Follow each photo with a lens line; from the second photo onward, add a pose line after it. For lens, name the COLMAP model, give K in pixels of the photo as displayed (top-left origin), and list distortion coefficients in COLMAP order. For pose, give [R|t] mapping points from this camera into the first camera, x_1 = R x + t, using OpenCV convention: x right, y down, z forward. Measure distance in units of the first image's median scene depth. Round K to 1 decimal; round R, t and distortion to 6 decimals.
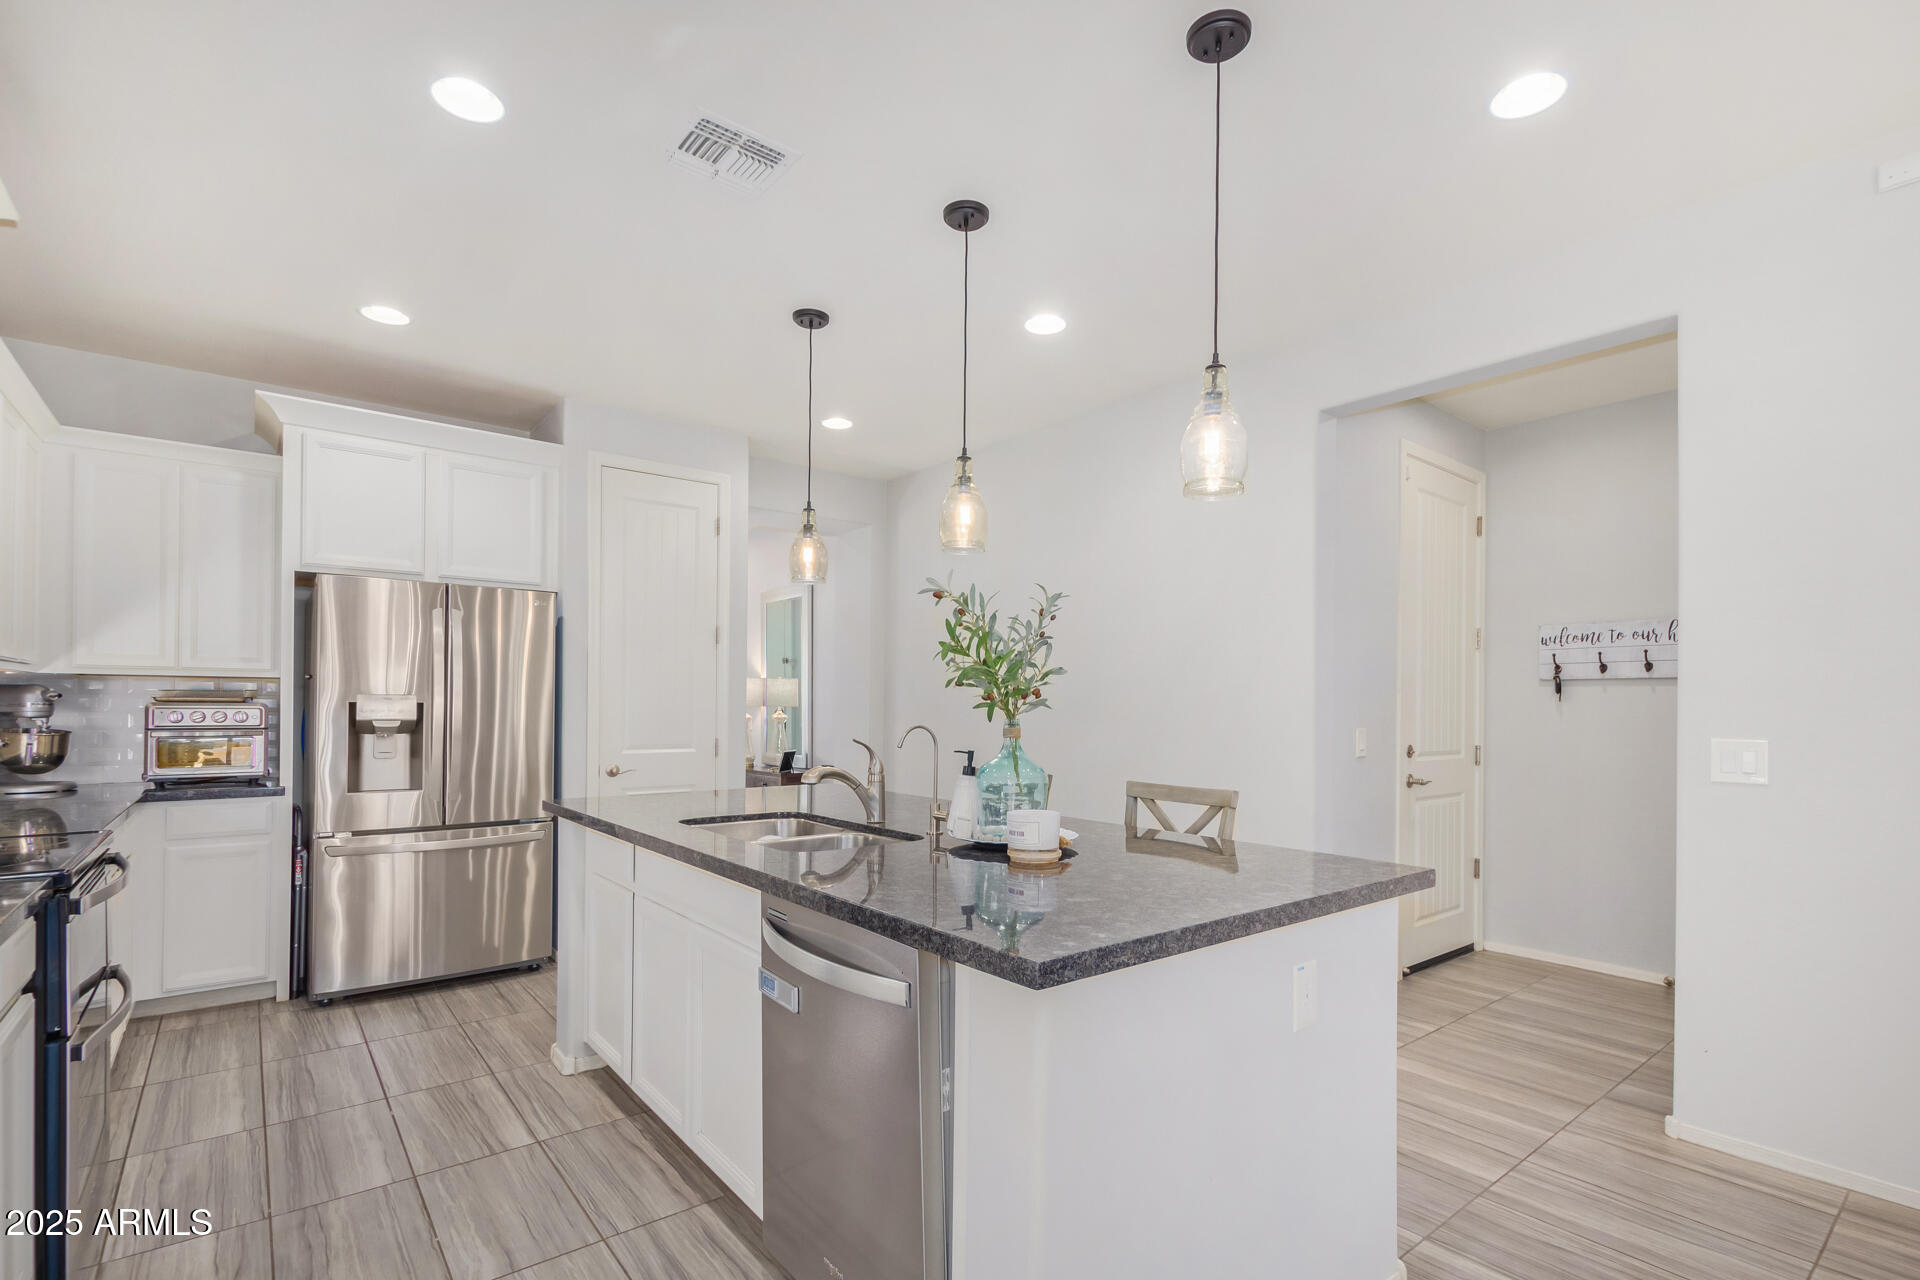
lens RADIAL K [[893.0, 0, 965.0], [0, 893.0, 700.5], [0, 0, 1]] dist [0.002757, 0.000388]
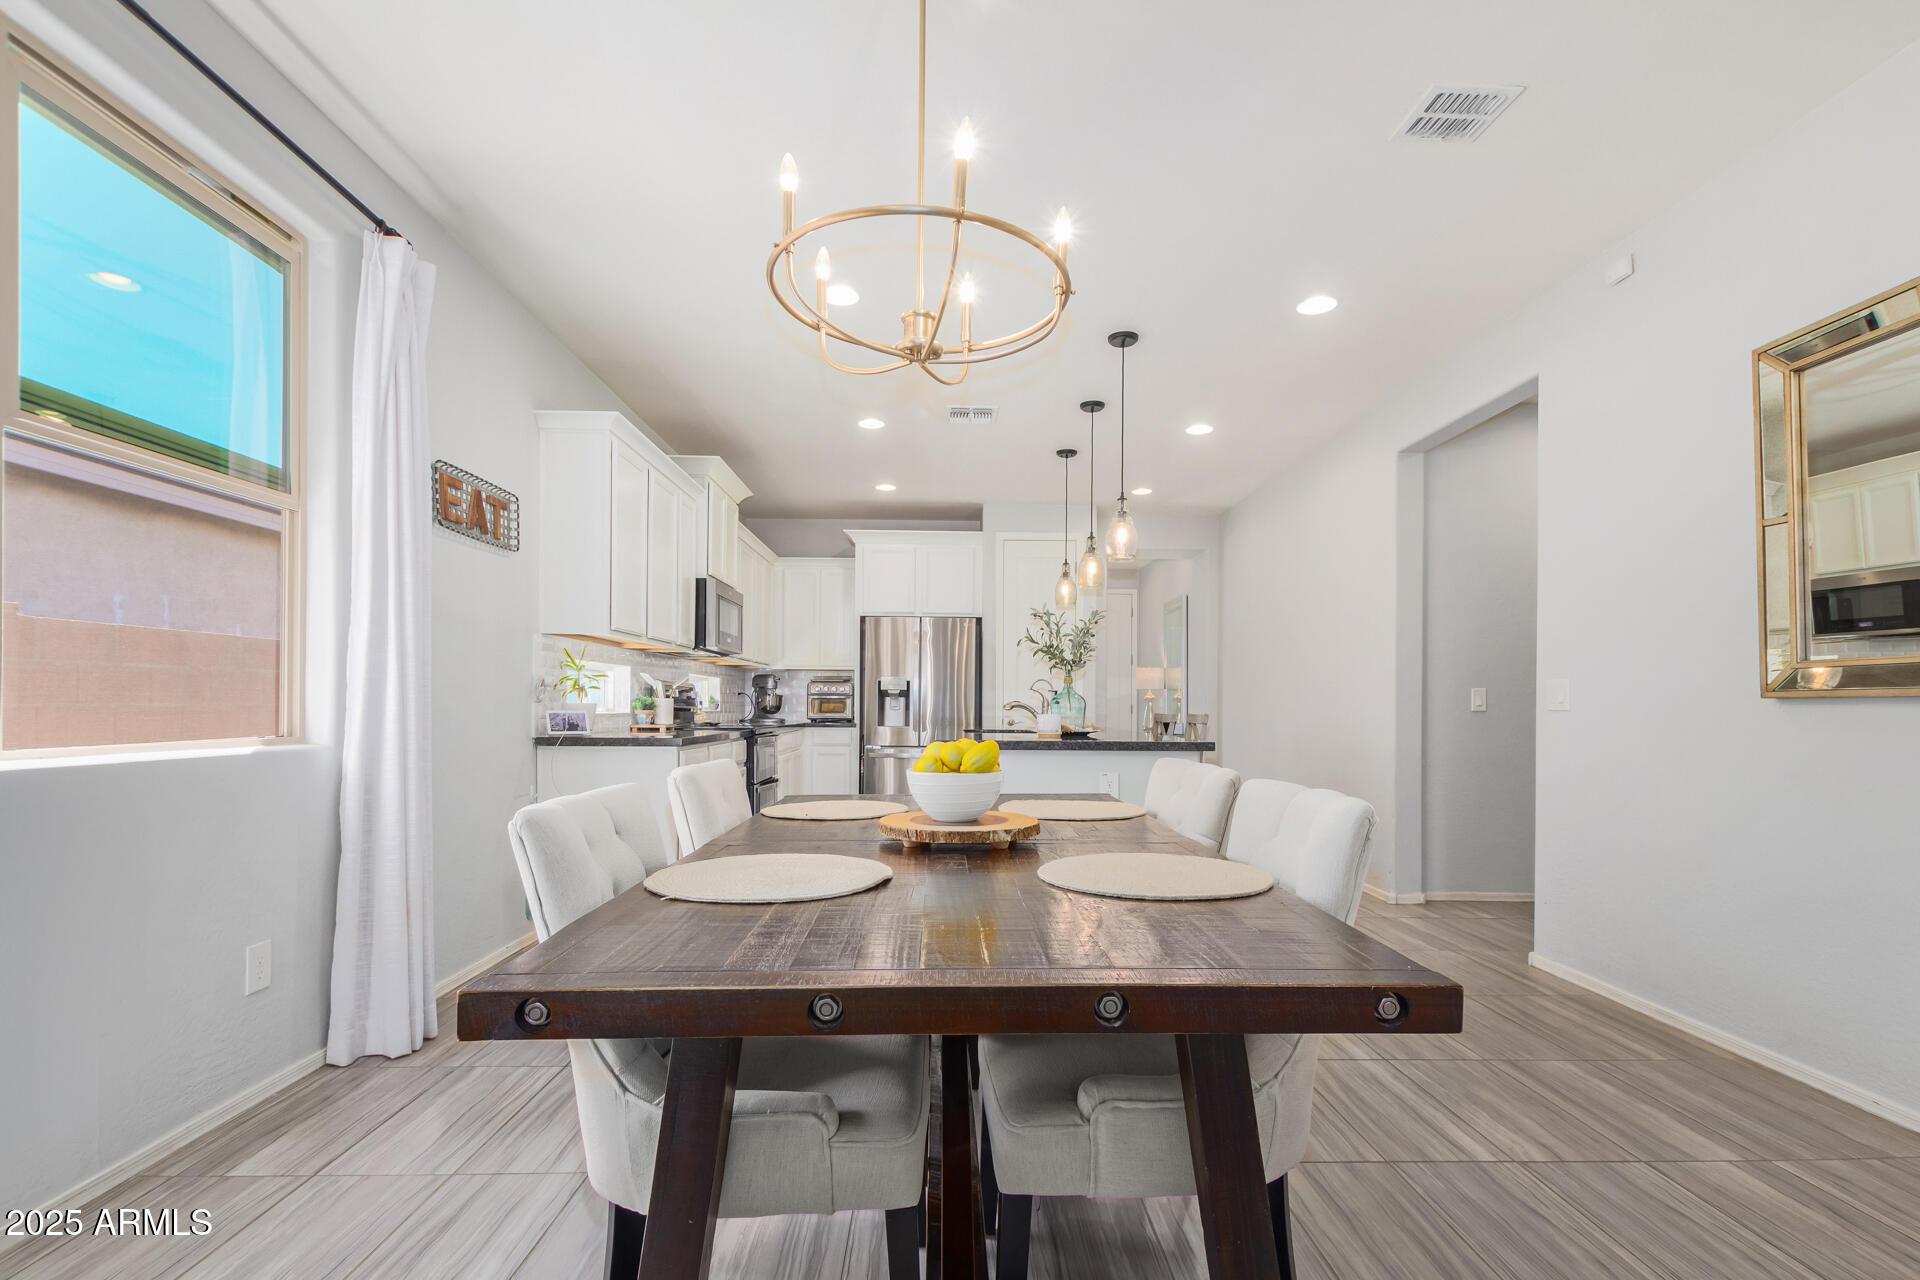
lens RADIAL K [[902.2, 0, 965.5], [0, 902.2, 700.6], [0, 0, 1]] dist [0.002634, -0.000165]
pose [[0.795840, -0.004262, -0.605492, 0.663849], [0.002879, 0.999991, -0.003256, 0.052088], [0.605500, 0.000848, 0.795845, -0.466673]]
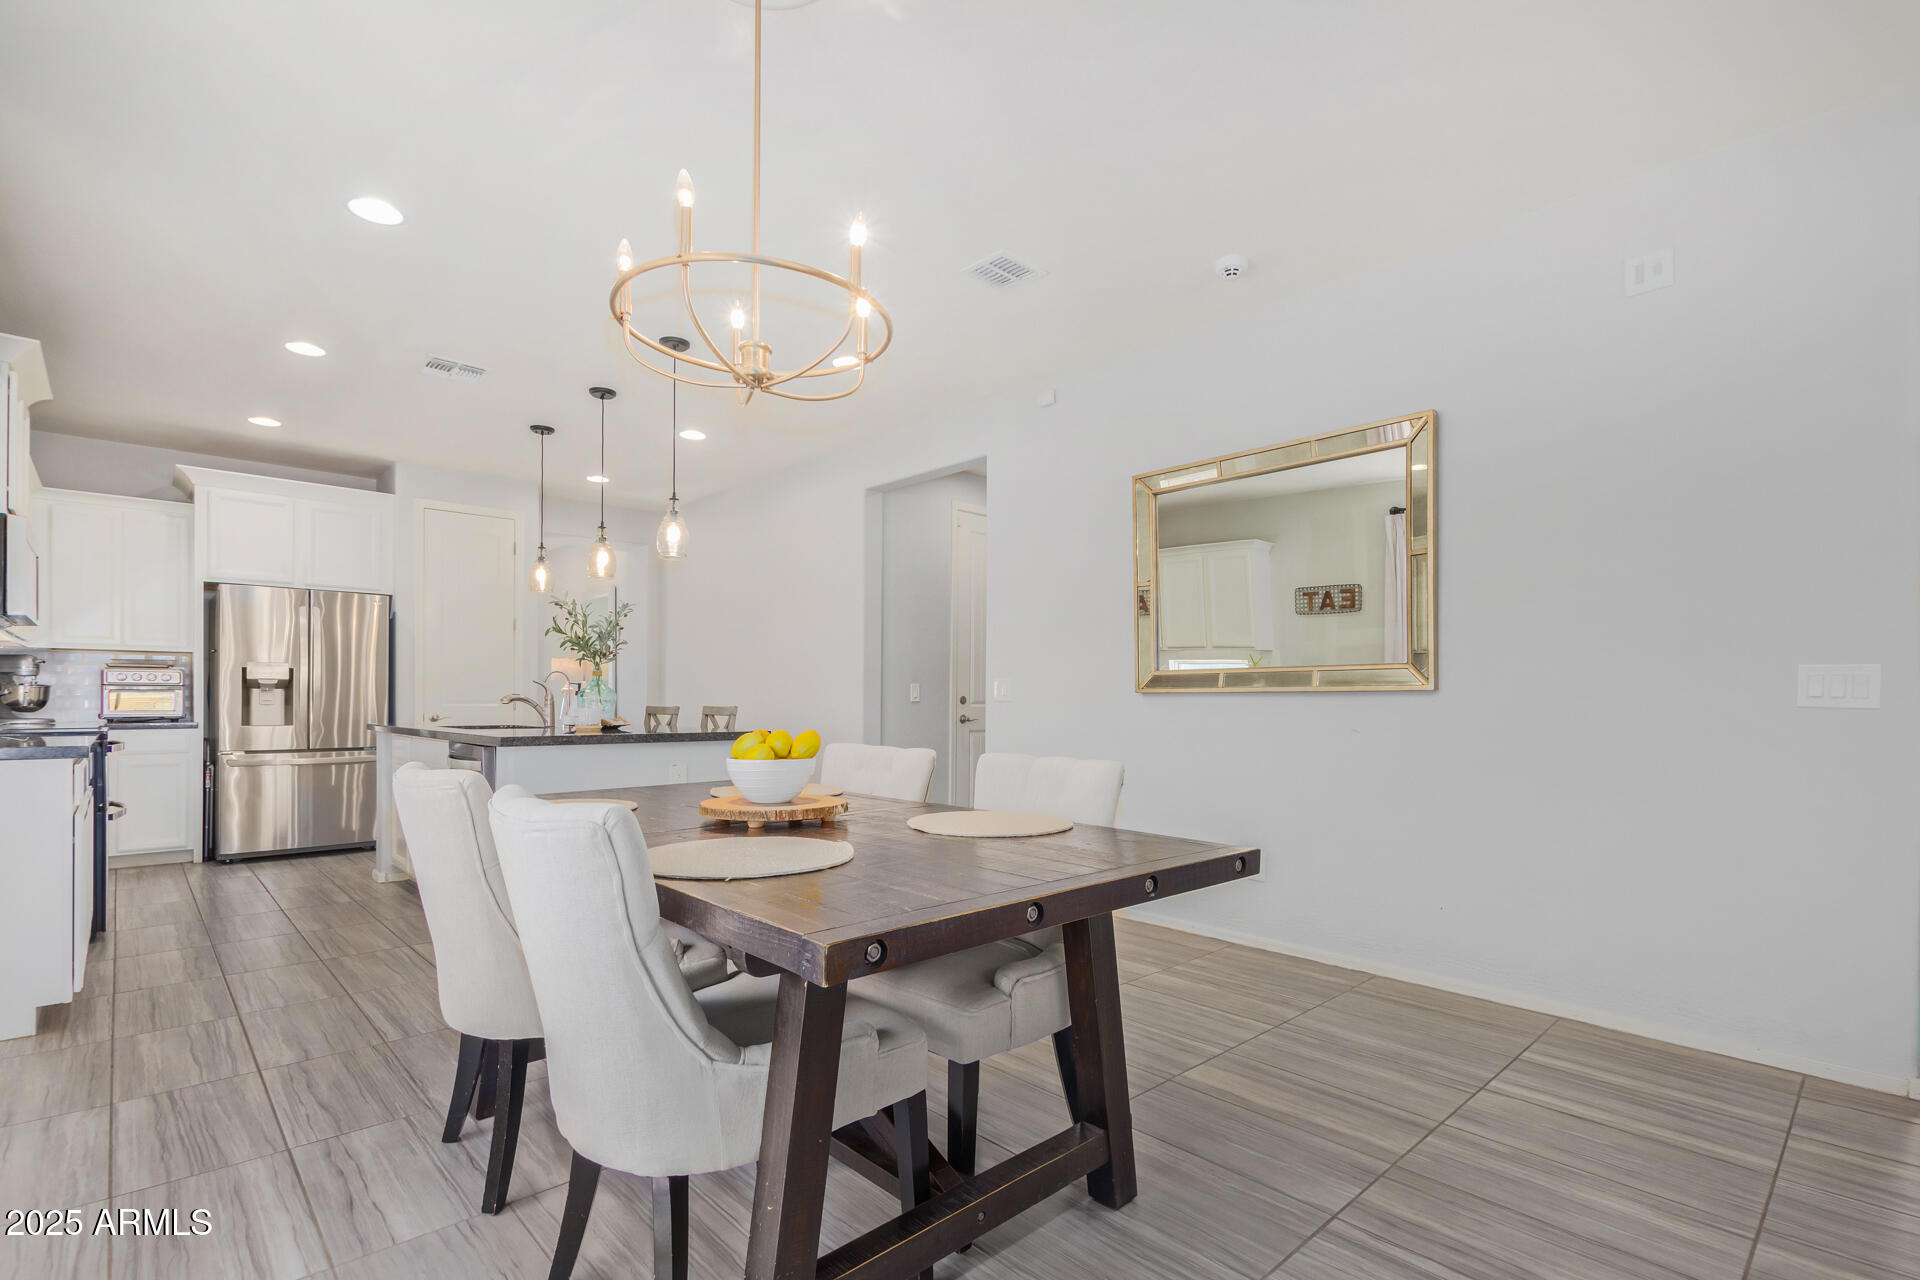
lens RADIAL K [[901.4, 0, 975.4], [0, 901.4, 698.9], [0, 0, 1]] dist [0.002421, 0.000180]
pose [[0.996640, -0.003548, 0.081828, 0.434703], [0.003043, 0.999976, 0.006292, 0.049432], [-0.081849, -0.006022, 0.996627, -0.641896]]
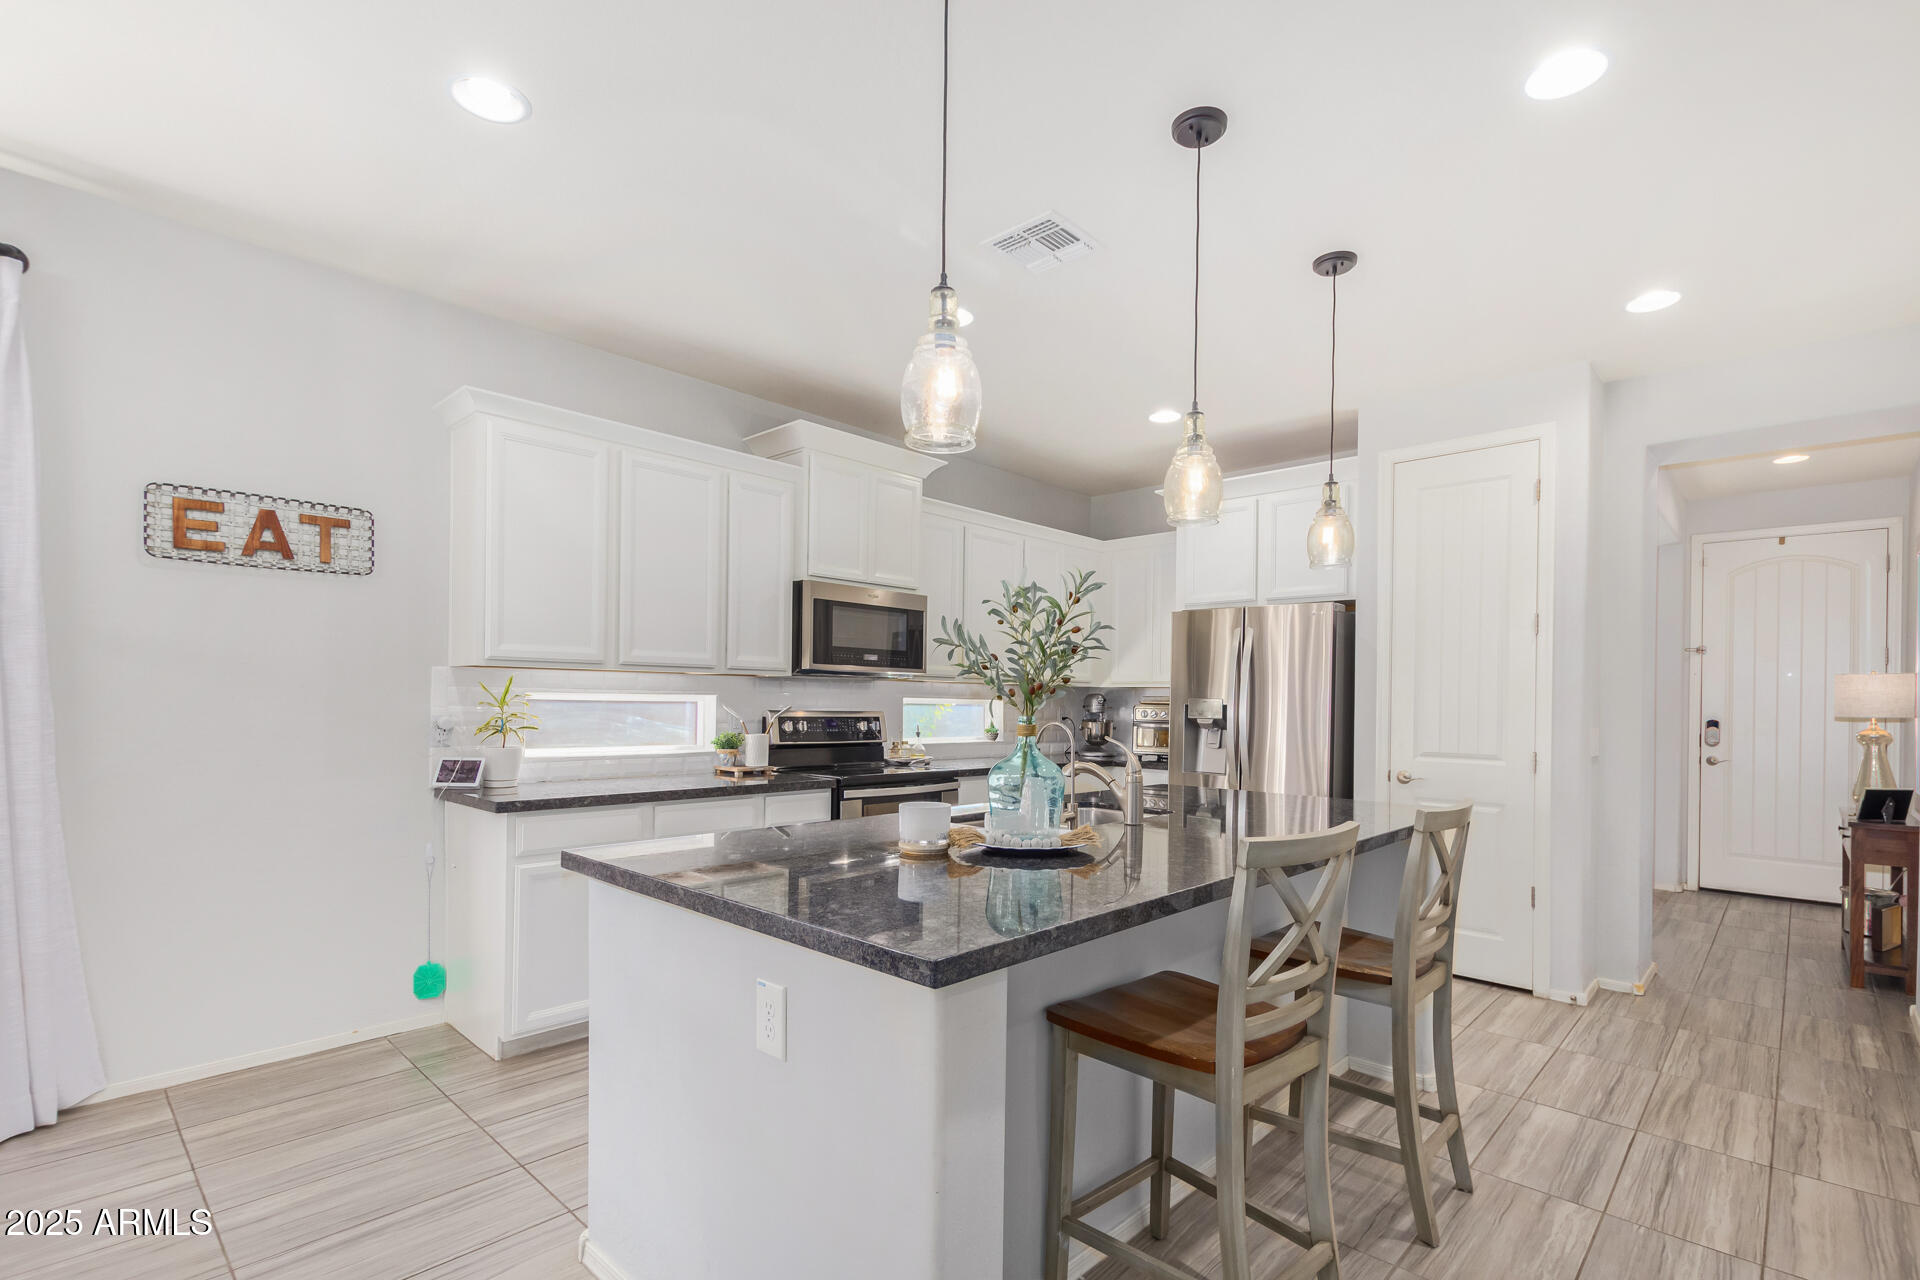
lens RADIAL K [[860.9, 0, 959.5], [0, 860.9, 680.8], [0, 0, 1]] dist [0.034477, -0.000017]
pose [[0.122031, -0.027433, -0.992147, 0.562306], [-0.004268, 0.999594, -0.028164, 0.004763], [0.992517, 0.007671, 0.121864, 0.487804]]
